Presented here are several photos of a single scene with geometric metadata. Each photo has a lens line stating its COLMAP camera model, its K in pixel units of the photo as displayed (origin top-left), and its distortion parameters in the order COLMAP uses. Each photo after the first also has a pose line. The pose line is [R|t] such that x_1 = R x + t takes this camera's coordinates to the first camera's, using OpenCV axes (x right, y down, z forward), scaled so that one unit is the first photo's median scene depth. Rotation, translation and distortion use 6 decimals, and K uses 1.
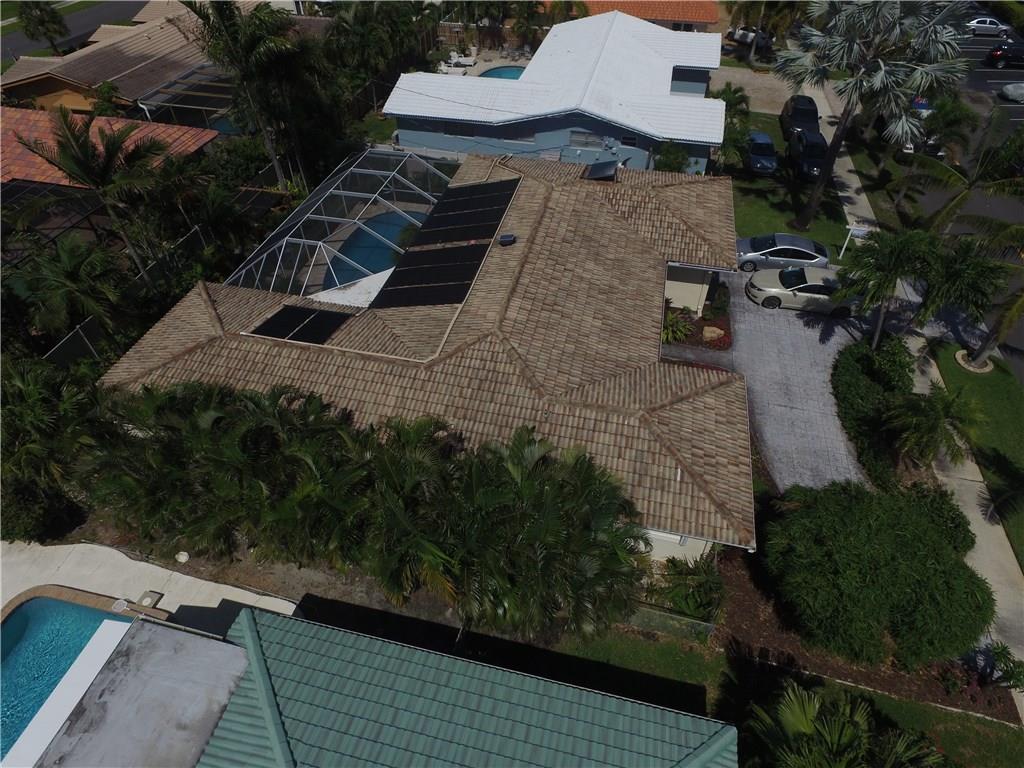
lens RADIAL K [[592.7, 0, 508.3], [0, 592.7, 380.7], [0, 0, 1]] dist [-0.010843, 0.013052]
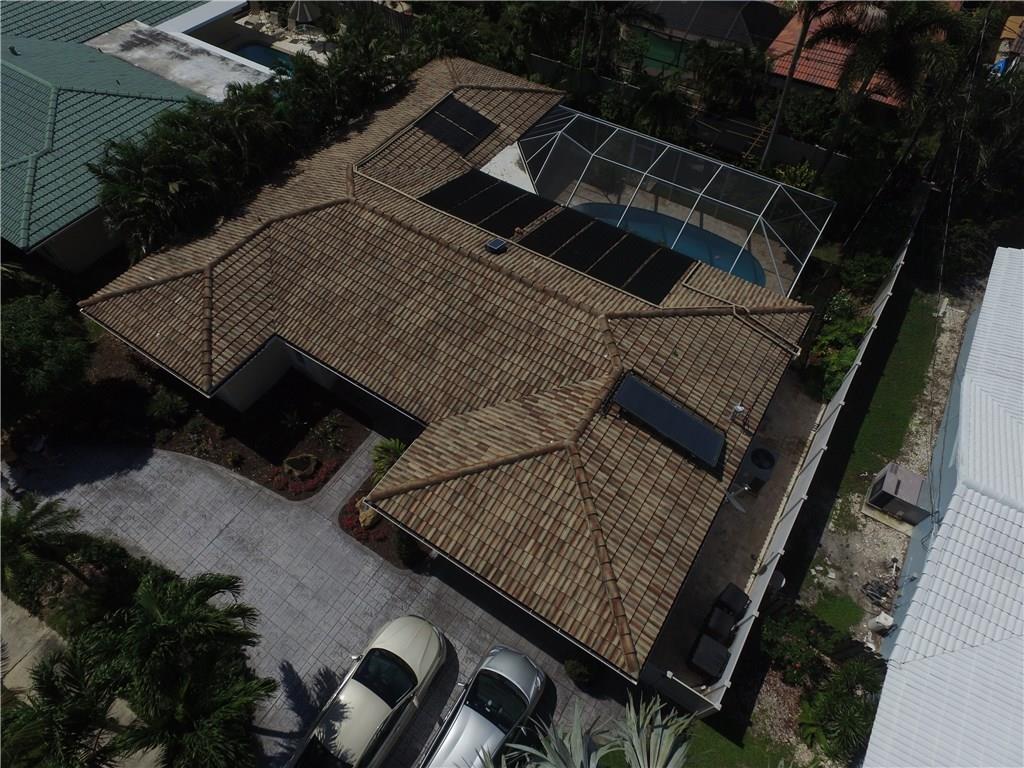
lens RADIAL K [[592.7, 0, 516.4], [0, 592.7, 385.8], [0, 0, 1]] dist [-0.010843, 0.013052]
pose [[-0.339641, 0.771630, -0.537802, 0.602686], [-0.662524, 0.209588, 0.719121, -0.827647], [0.667612, 0.600549, 0.440039, 0.759290]]
